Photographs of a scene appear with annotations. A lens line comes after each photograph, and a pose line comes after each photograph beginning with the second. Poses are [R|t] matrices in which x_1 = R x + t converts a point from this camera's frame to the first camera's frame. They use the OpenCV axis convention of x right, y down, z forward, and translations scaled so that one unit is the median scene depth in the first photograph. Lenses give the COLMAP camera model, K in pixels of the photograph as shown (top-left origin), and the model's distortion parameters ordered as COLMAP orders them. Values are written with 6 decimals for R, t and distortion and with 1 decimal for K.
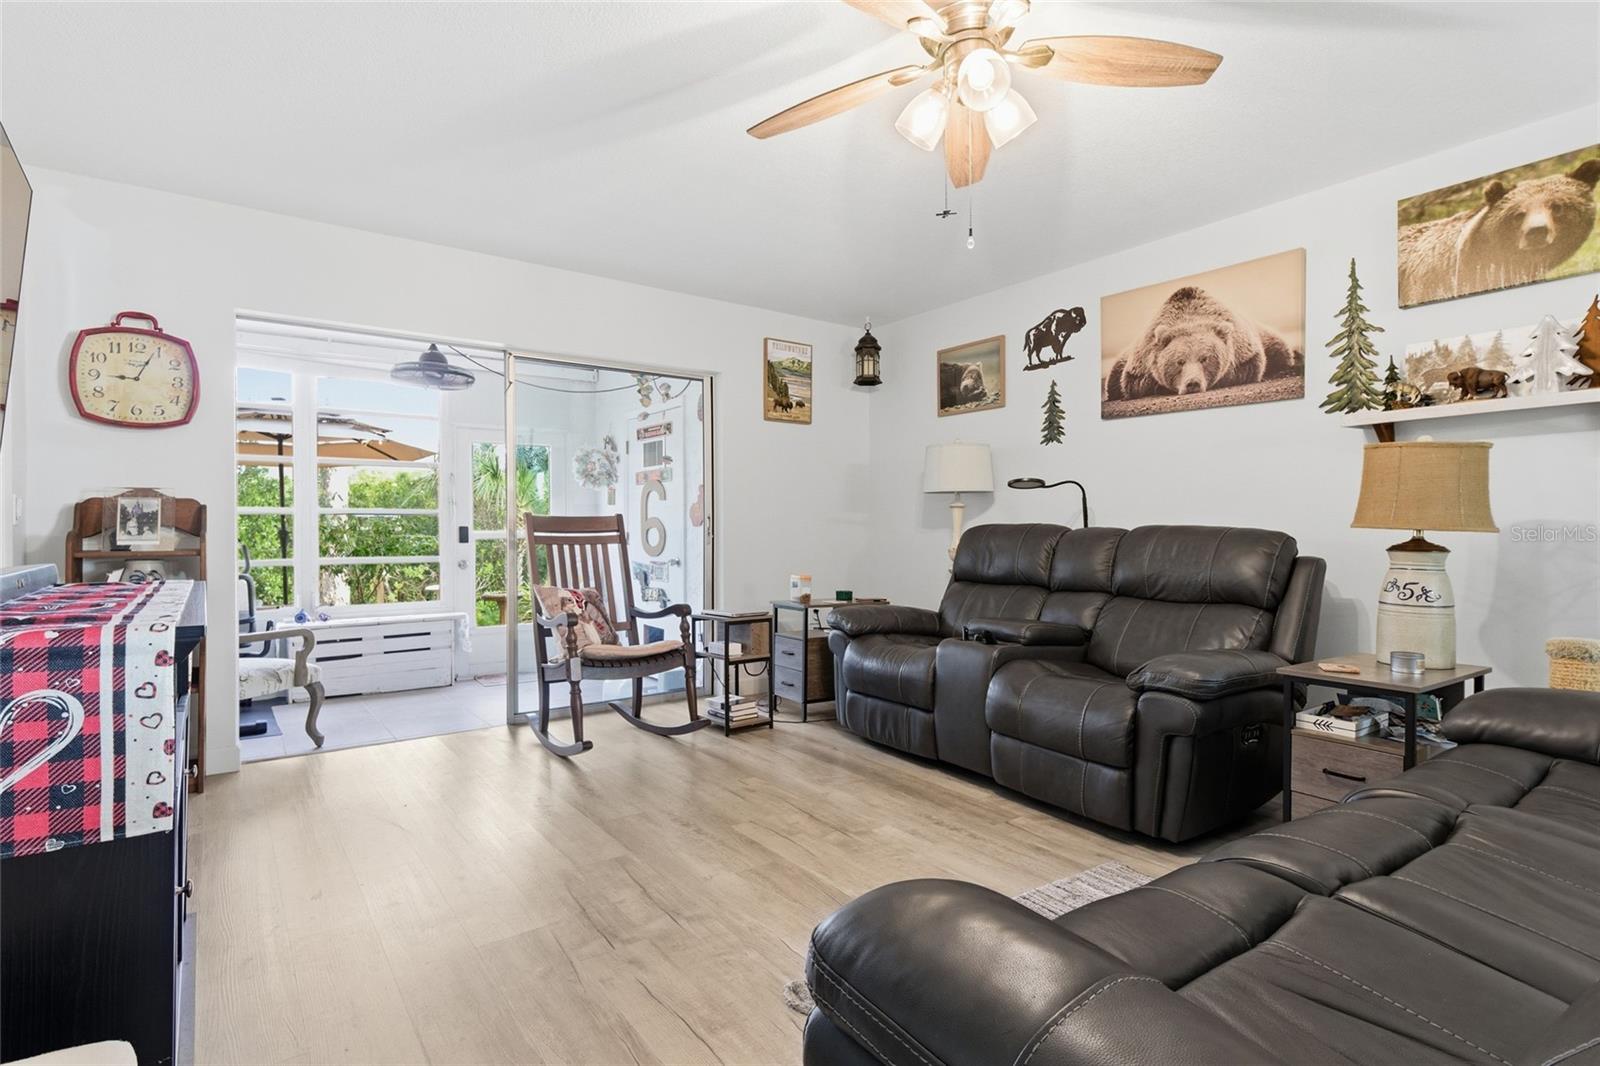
lens RADIAL K [[799.3, 0, 792.0], [0, 799.3, 527.7], [0, 0, 1]] dist [0.033570, -0.017066]
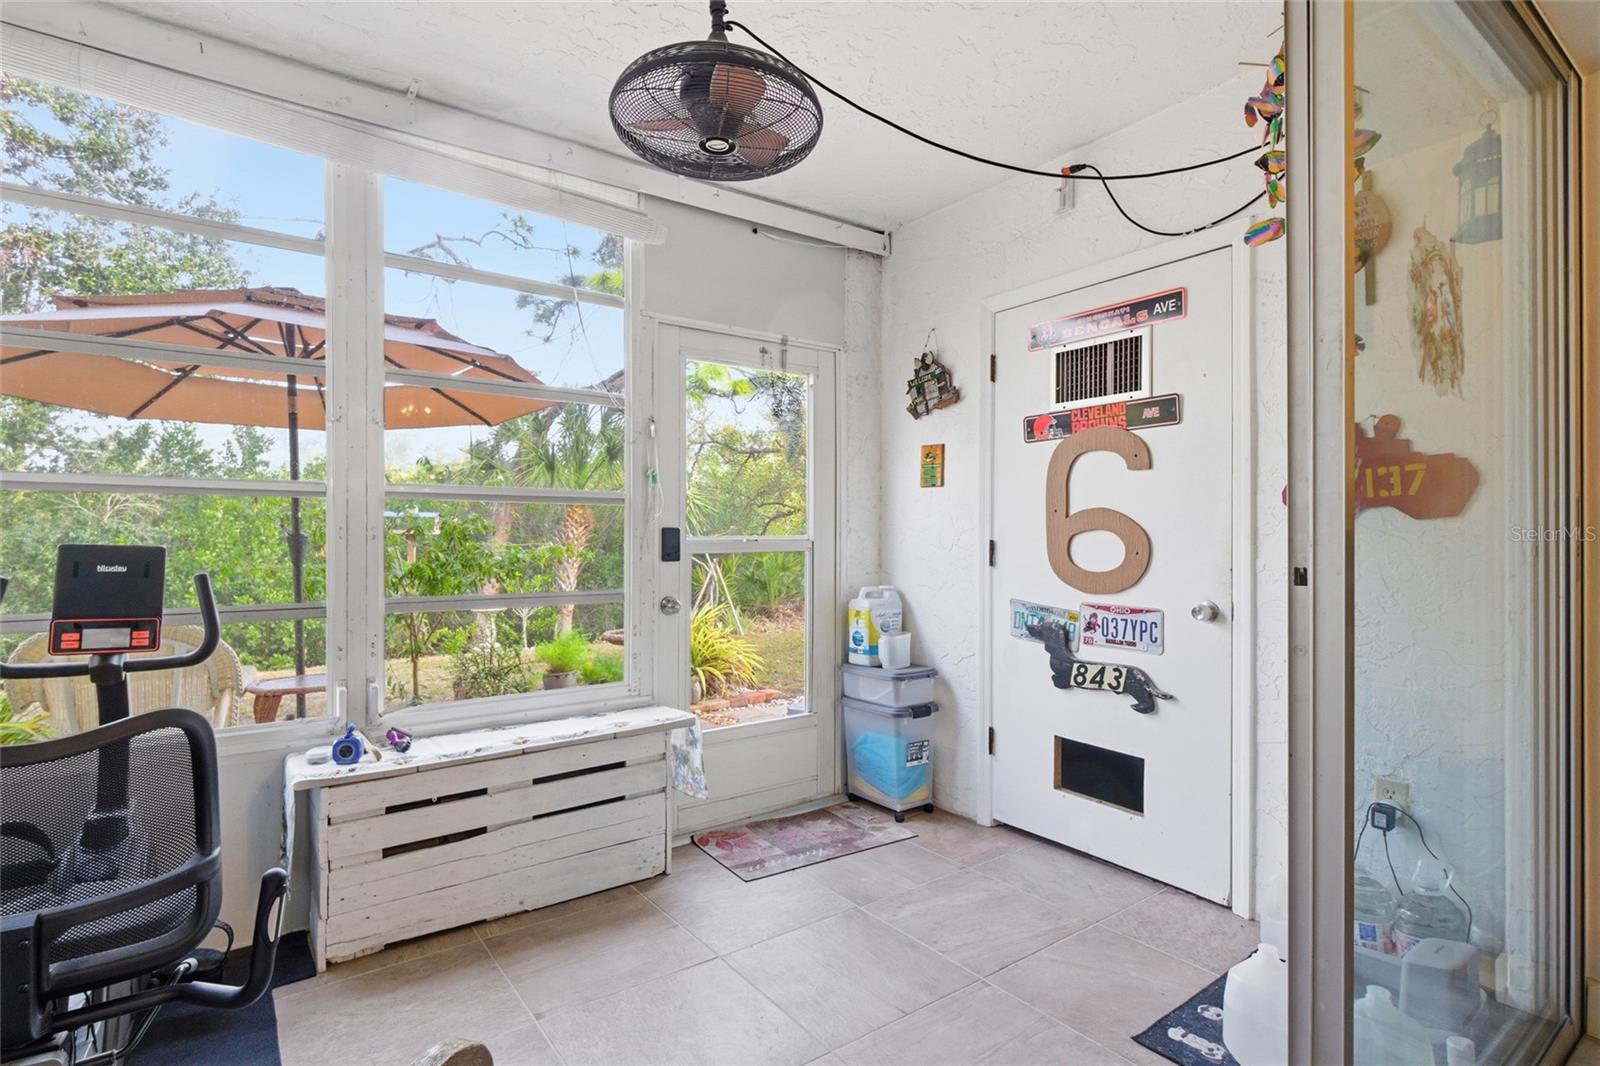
lens RADIAL K [[809.2, 0, 805.3], [0, 809.2, 512.2], [0, 0, 1]] dist [0.032934, -0.016214]
pose [[0.999979, 0.000172, 0.006448, -0.547027], [-0.000021, 0.999727, -0.023379, 0.001390], [-0.006451, 0.023379, 0.999706, 0.838872]]
